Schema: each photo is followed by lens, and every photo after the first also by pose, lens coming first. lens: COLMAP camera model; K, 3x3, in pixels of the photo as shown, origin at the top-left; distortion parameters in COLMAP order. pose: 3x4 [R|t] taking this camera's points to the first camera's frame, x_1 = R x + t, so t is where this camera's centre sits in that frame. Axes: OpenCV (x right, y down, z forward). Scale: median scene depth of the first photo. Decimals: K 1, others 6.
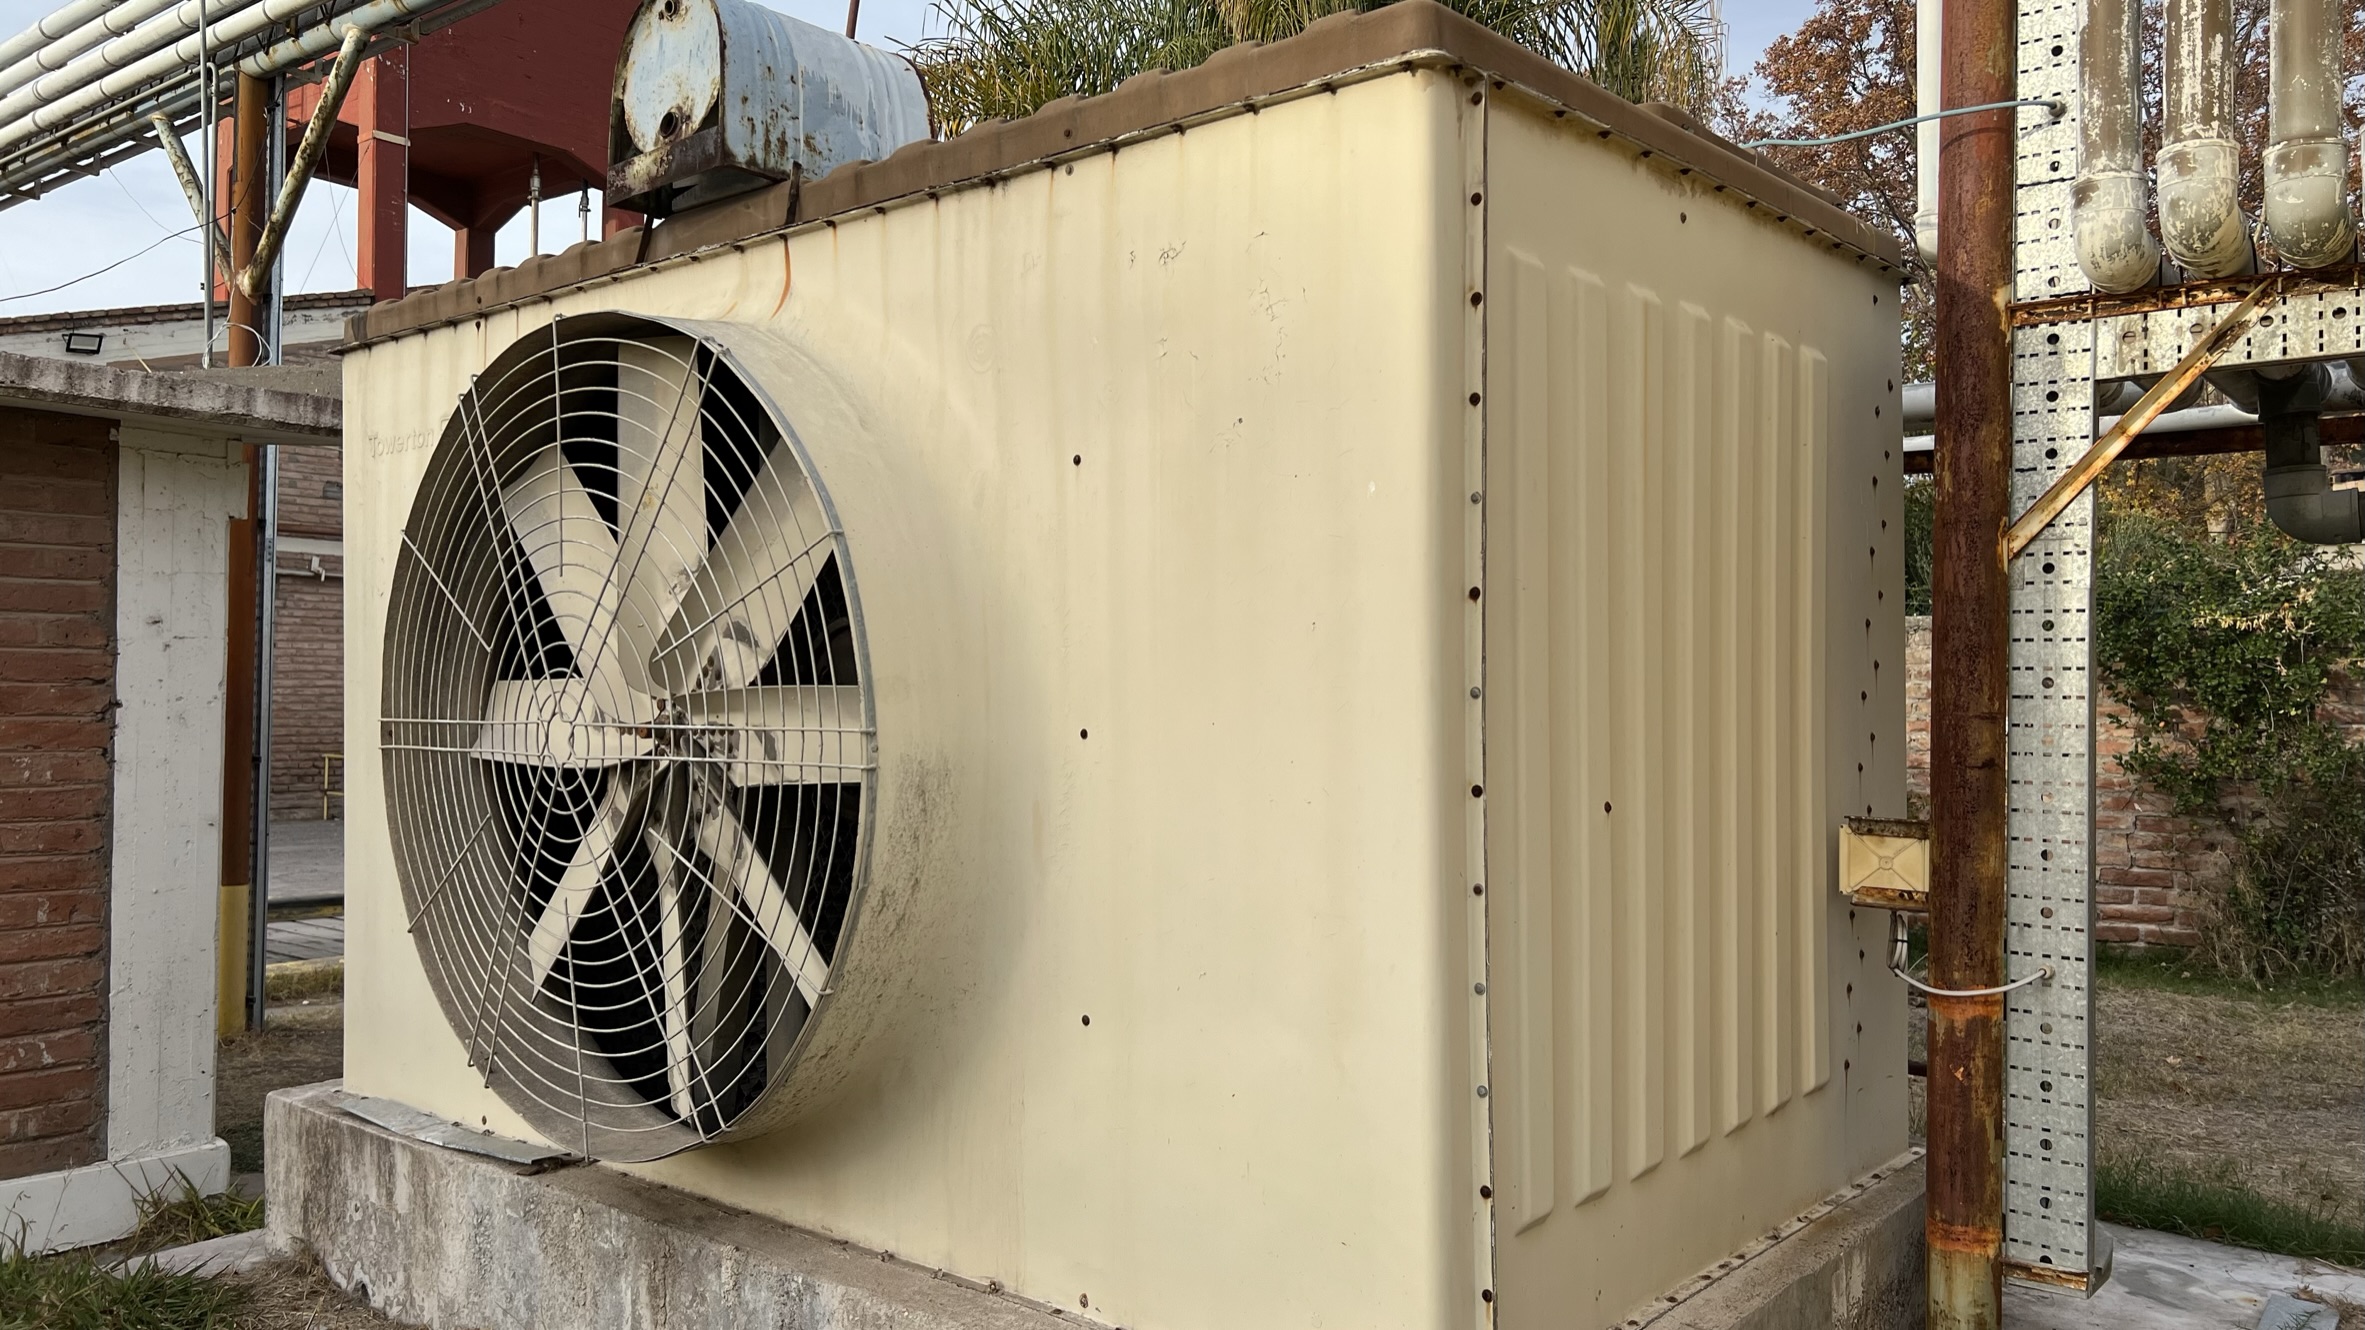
lens RADIAL K [[1782.4, 0, 1187.4], [0, 1782.4, 661.9], [0, 0, 1]] dist [0.051021, -0.076661]
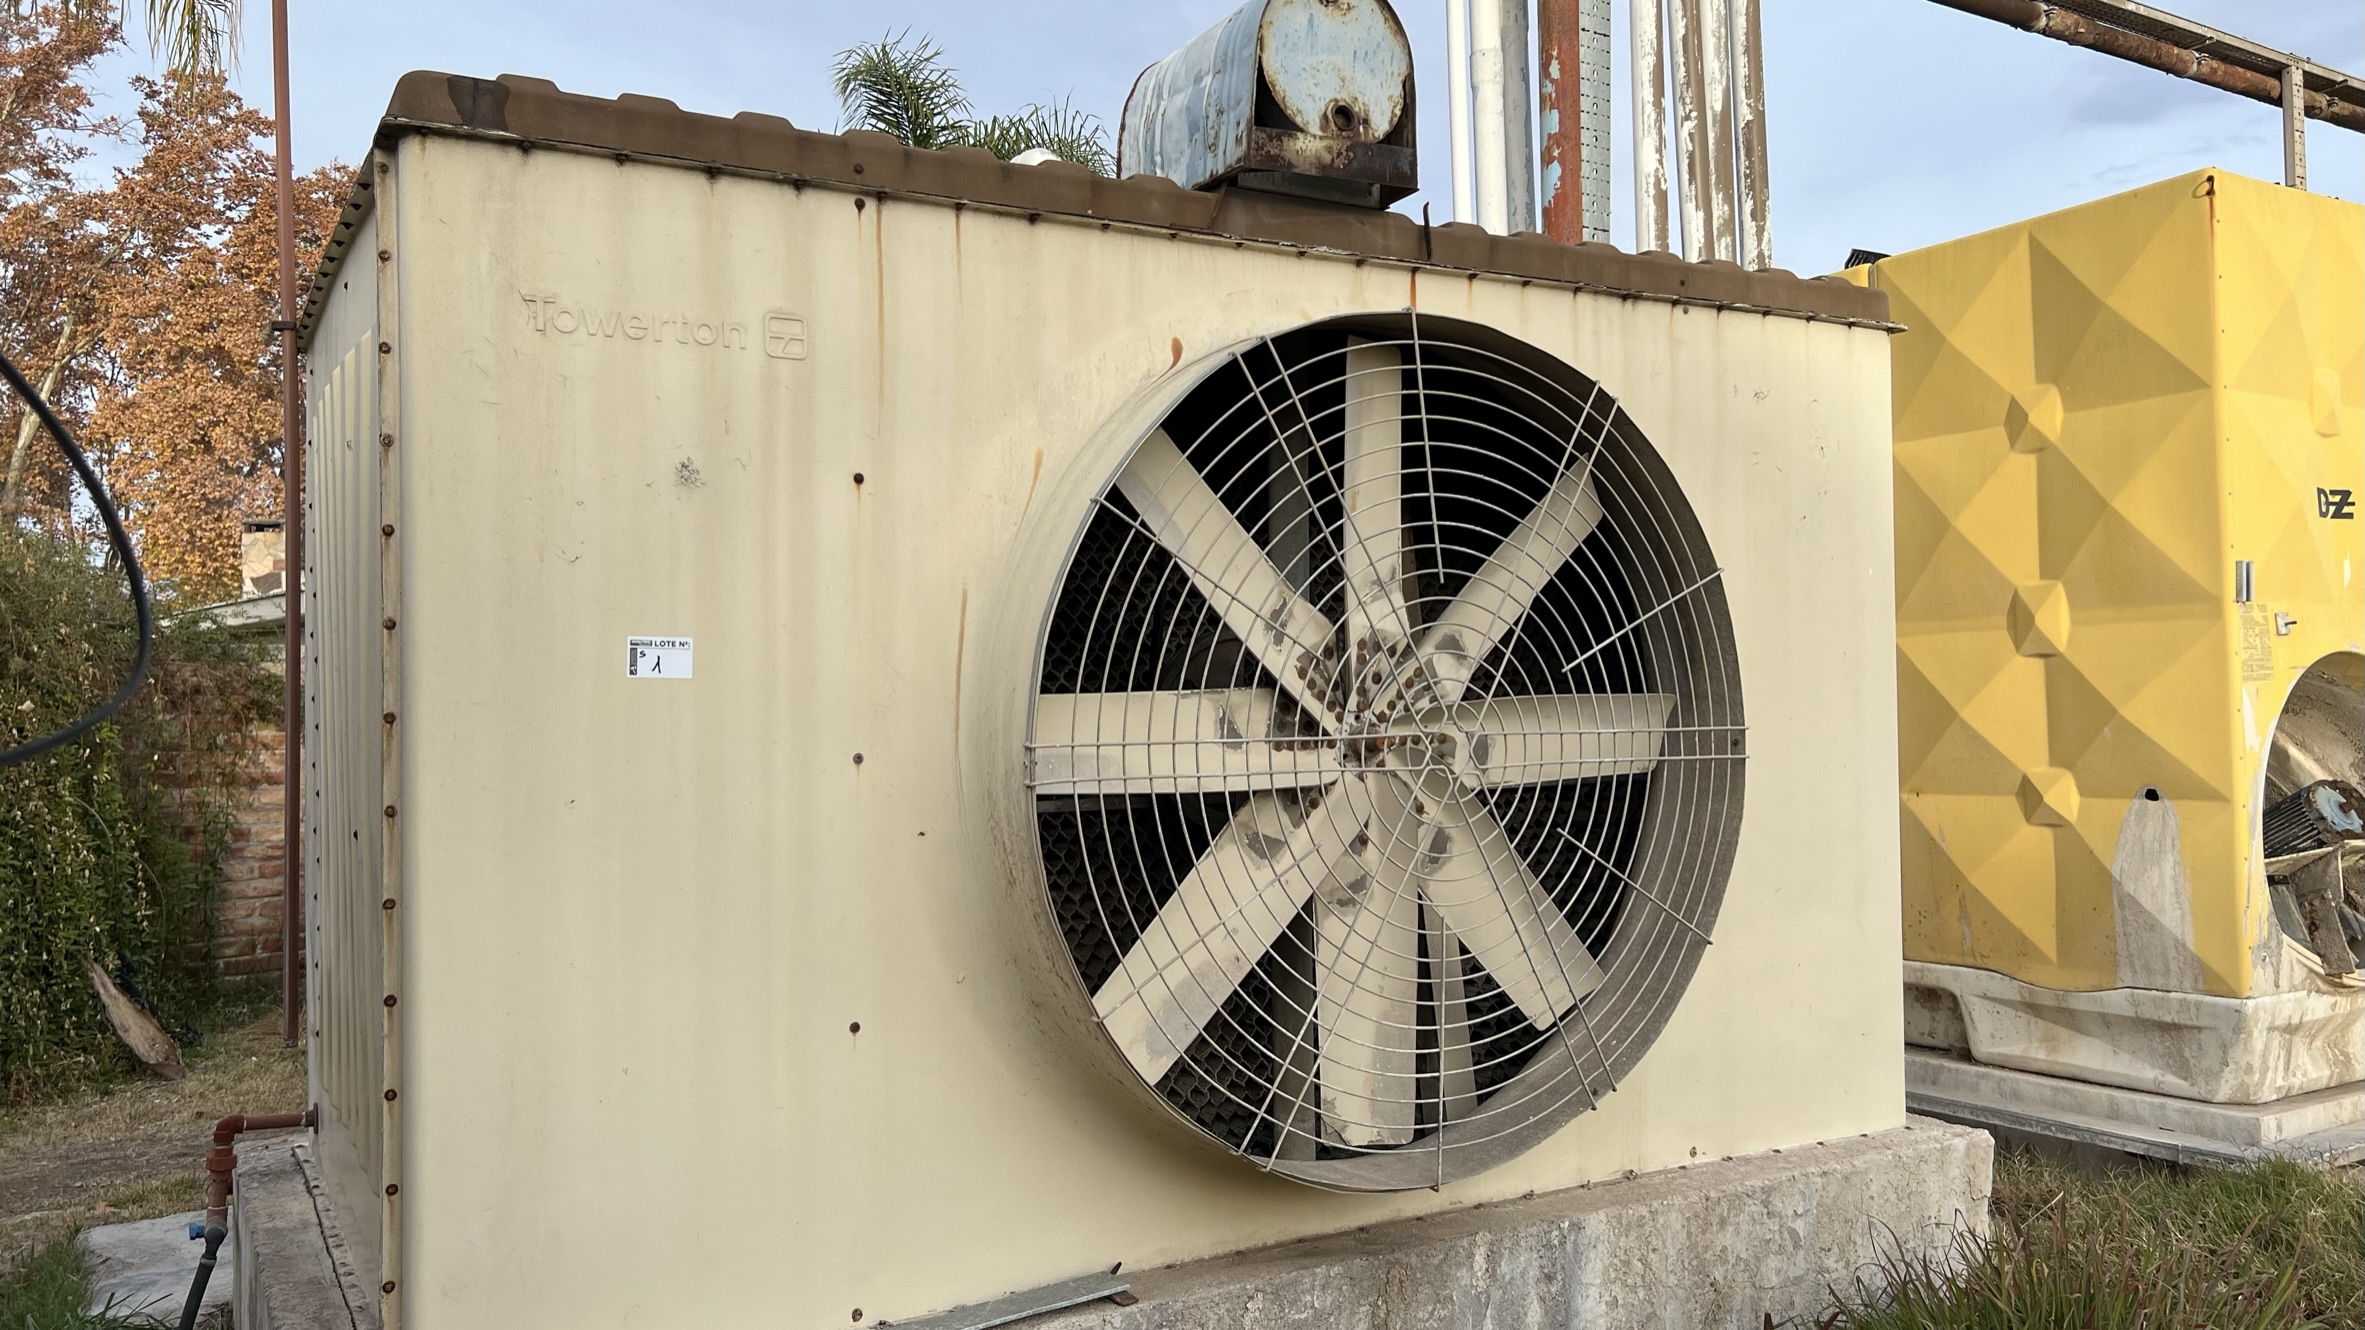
lens RADIAL K [[1782.4, 0, 1185.1], [0, 1782.4, 672.3], [0, 0, 1]] dist [0.051021, -0.076661]
pose [[0.331348, 0.017567, 0.943345, -1.307312], [0.008332, 0.999733, -0.021543, 0.021108], [-0.943472, 0.014998, 0.331113, 0.816983]]
